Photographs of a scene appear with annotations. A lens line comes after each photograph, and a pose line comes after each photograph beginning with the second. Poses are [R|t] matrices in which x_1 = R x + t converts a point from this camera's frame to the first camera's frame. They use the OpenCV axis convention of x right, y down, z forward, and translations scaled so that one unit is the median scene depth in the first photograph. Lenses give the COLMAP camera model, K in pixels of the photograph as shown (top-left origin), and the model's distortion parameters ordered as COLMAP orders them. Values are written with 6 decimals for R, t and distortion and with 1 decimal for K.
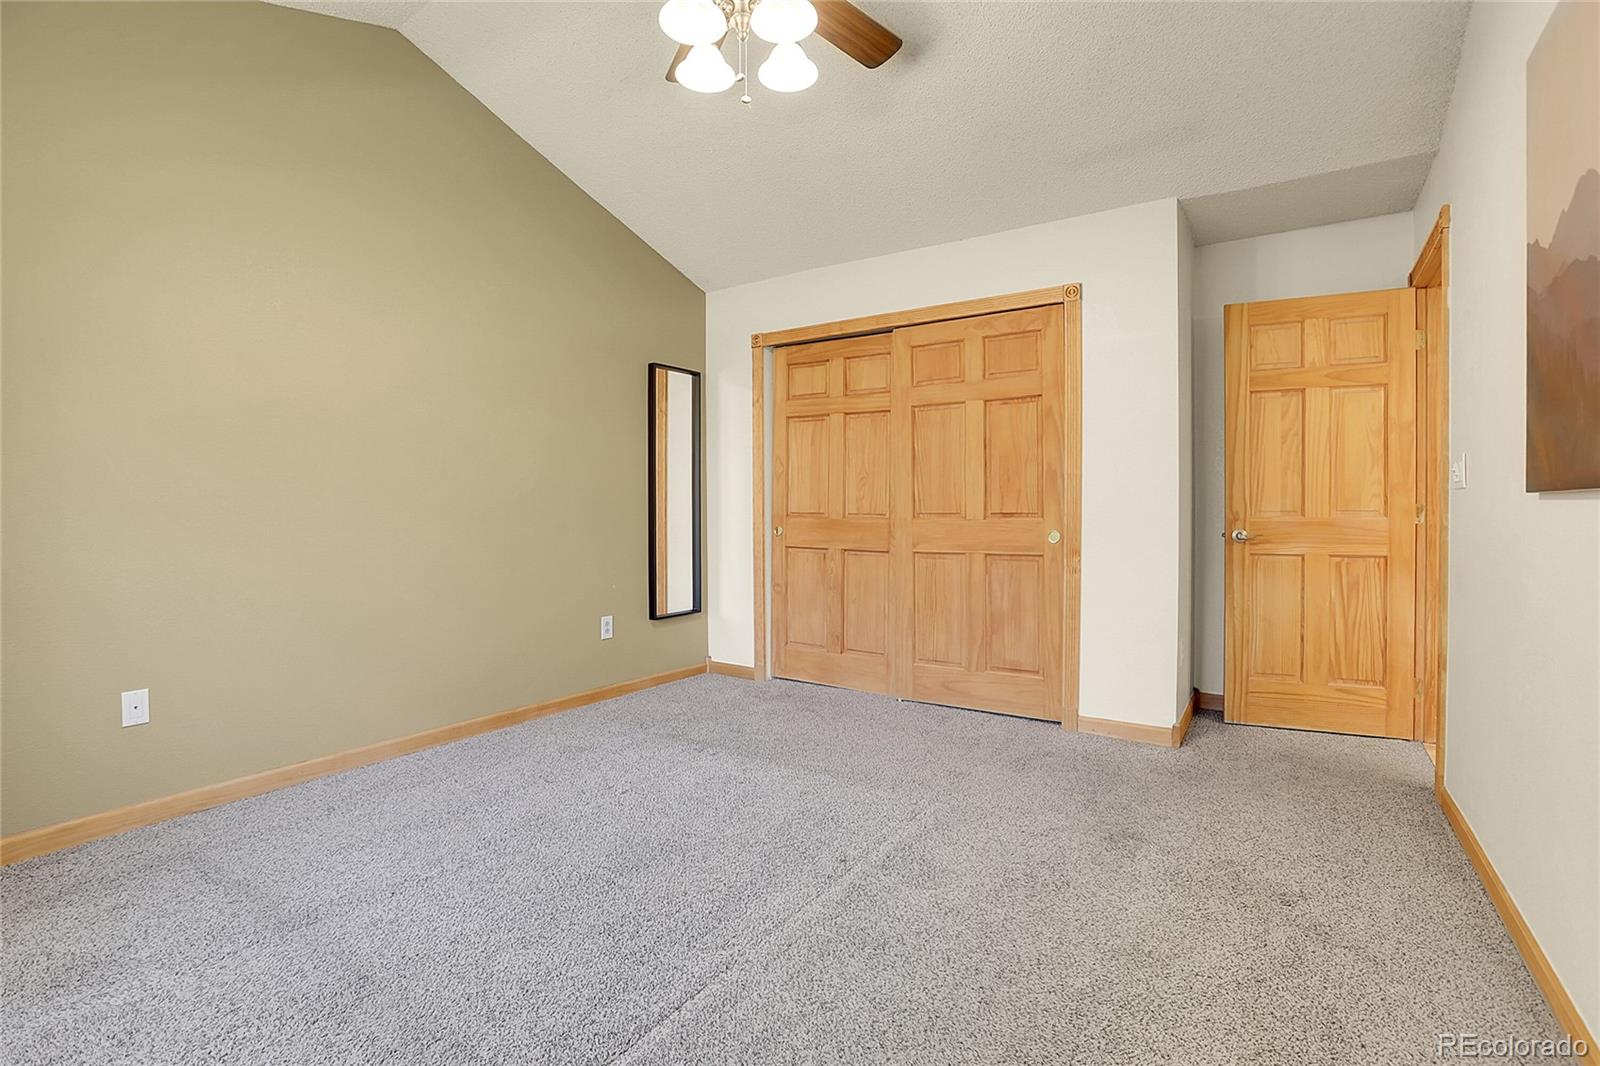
lens RADIAL K [[733.7, 0, 805.4], [0, 733.7, 521.7], [0, 0, 1]] dist [-0.053687, 0.015050]
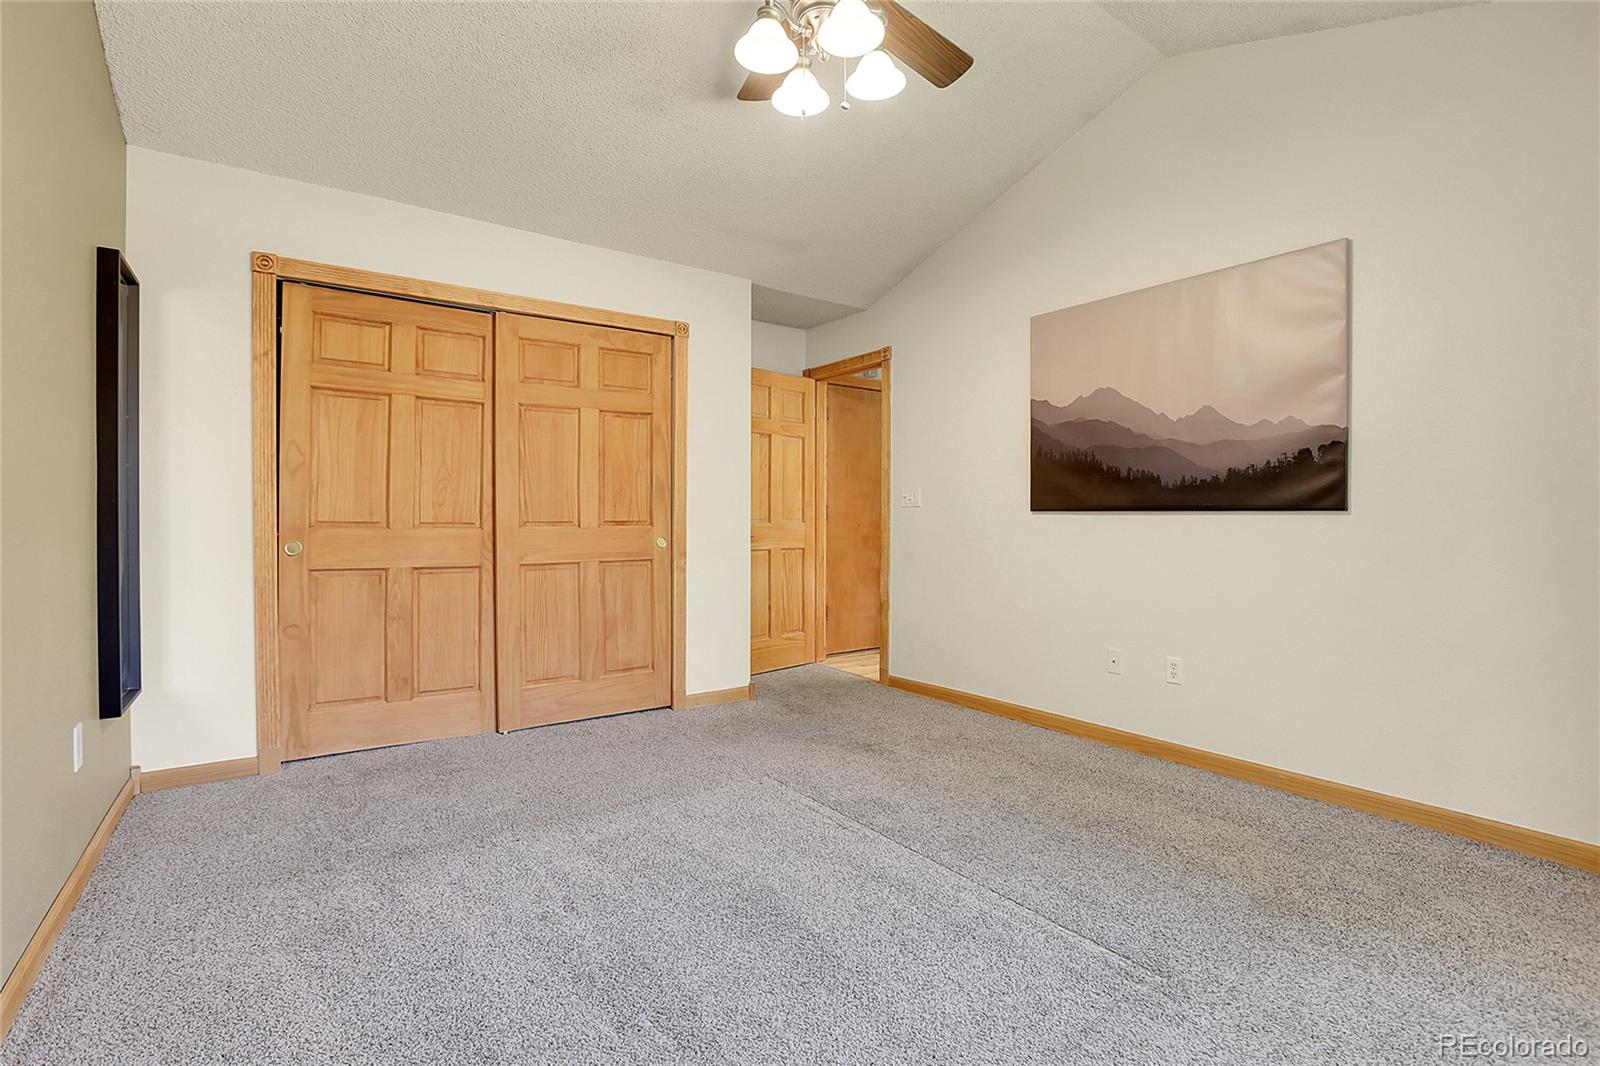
lens RADIAL K [[733.7, 0, 804.0], [0, 733.7, 529.8], [0, 0, 1]] dist [-0.053687, 0.015050]
pose [[0.359755, -0.014926, 0.932928, -0.599910], [0.011537, 0.999867, 0.011548, -0.008662], [-0.932976, 0.006609, 0.359879, 0.372013]]
